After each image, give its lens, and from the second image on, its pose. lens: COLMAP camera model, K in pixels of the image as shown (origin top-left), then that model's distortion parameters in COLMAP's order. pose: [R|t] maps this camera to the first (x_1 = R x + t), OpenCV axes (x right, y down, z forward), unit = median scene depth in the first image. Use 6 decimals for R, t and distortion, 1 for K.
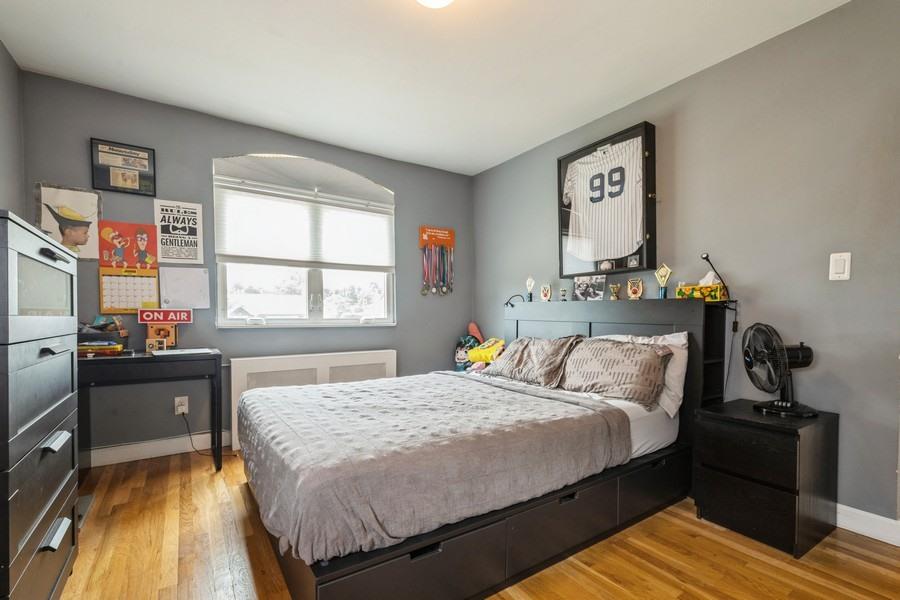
lens RADIAL K [[404.8, 0, 448.9], [0, 404.8, 319.9], [0, 0, 1]] dist [-0.004609, 0.000100]
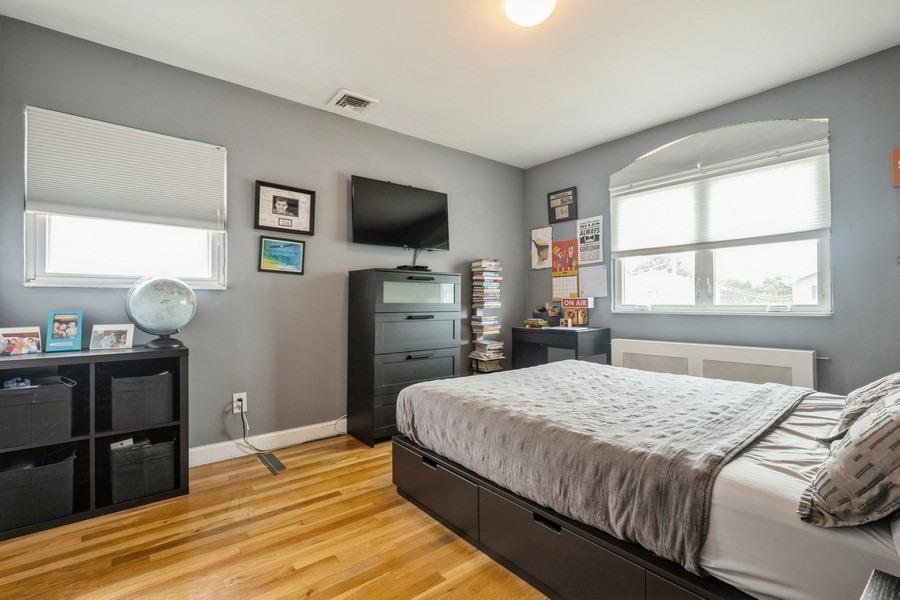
lens RADIAL K [[404.8, 0, 449.6], [0, 404.8, 301.7], [0, 0, 1]] dist [-0.004609, 0.000100]
pose [[0.087797, -0.006368, -0.996118, 0.643034], [-0.007228, 0.999949, -0.007030, -0.000519], [0.996112, 0.007817, 0.087747, 0.426539]]
